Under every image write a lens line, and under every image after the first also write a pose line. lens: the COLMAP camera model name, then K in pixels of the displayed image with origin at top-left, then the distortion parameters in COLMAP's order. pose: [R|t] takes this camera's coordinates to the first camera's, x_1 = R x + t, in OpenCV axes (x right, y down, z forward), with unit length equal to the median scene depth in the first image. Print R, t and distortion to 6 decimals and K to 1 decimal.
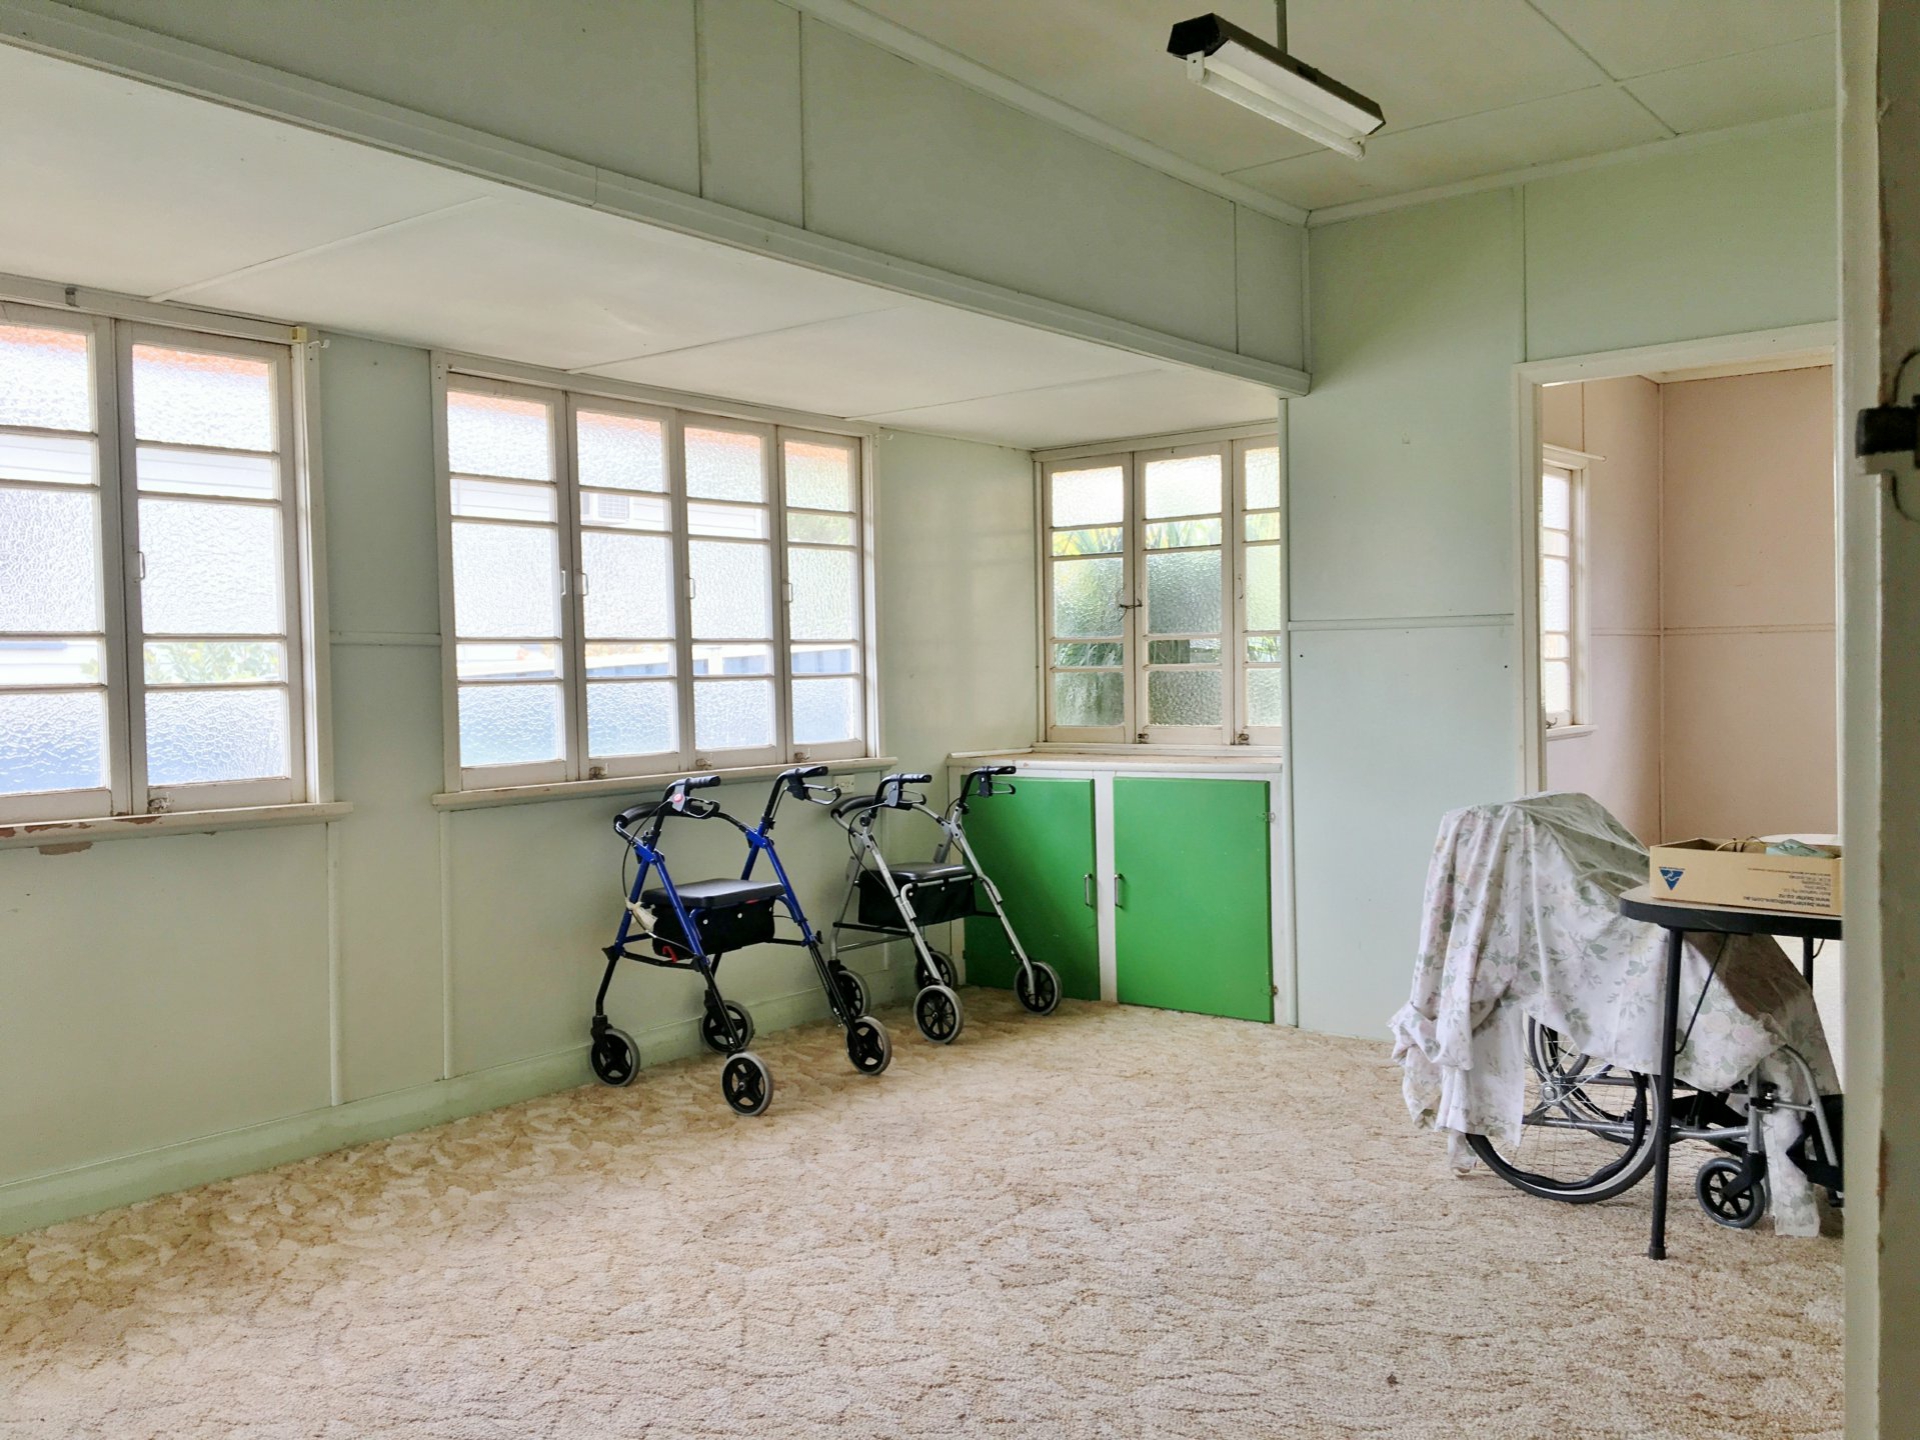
lens RADIAL K [[1657.2, 0, 959.1], [0, 1657.2, 721.7], [0, 0, 1]] dist [0.082460, -0.100577]
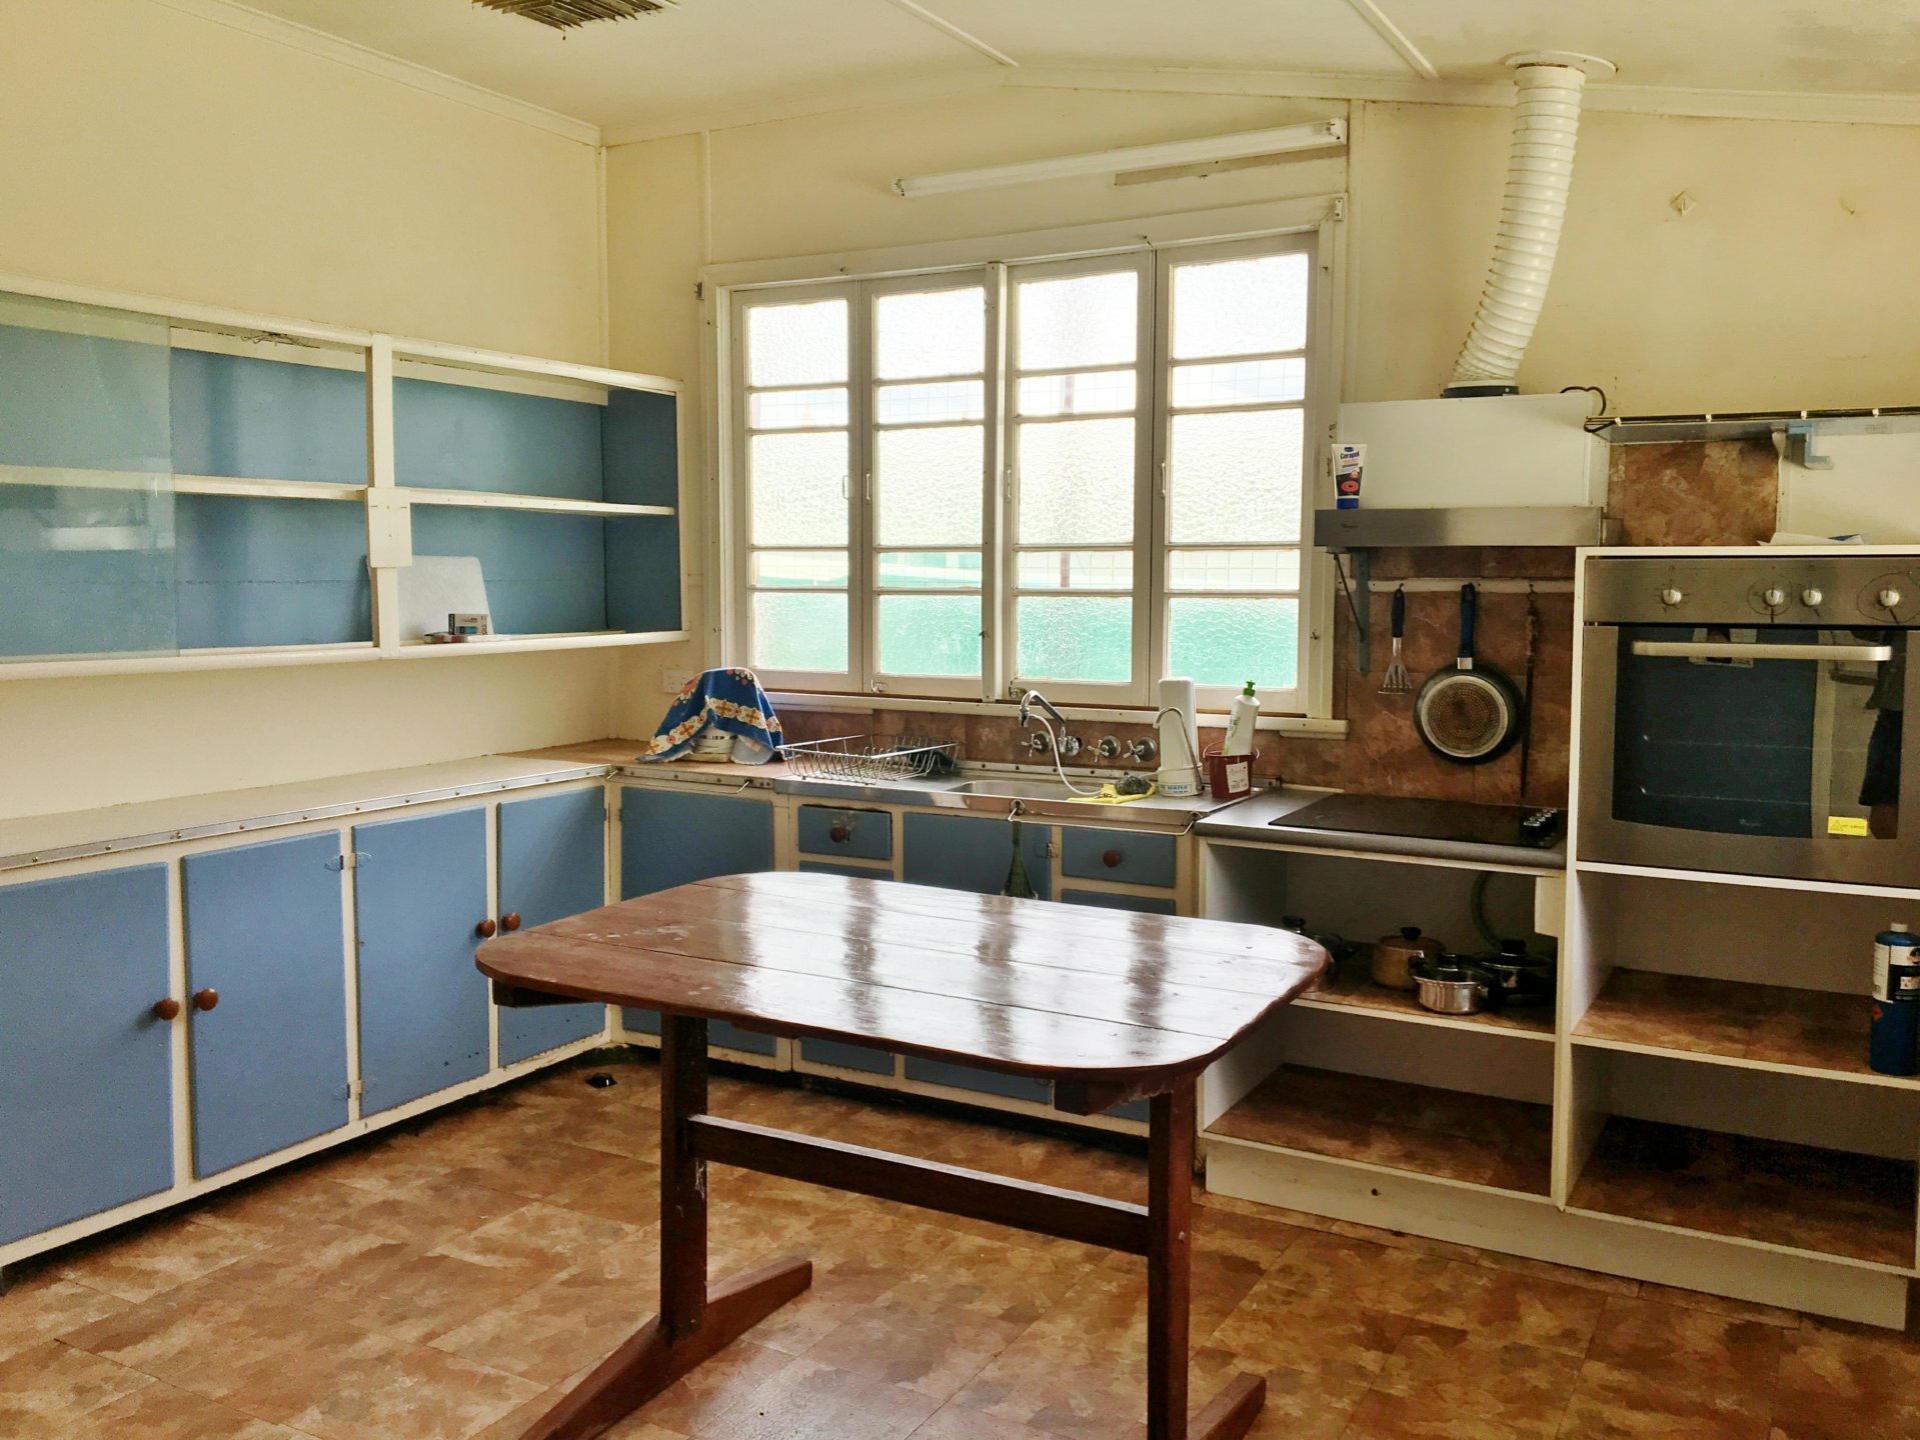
lens RADIAL K [[1657.2, 0, 958.0], [0, 1657.2, 724.8], [0, 0, 1]] dist [0.082460, -0.100577]
pose [[0.142214, 0.096889, -0.985083, 0.668722], [-0.040167, 0.994943, 0.092060, -0.035627], [0.989021, 0.026476, 0.145386, 0.865432]]
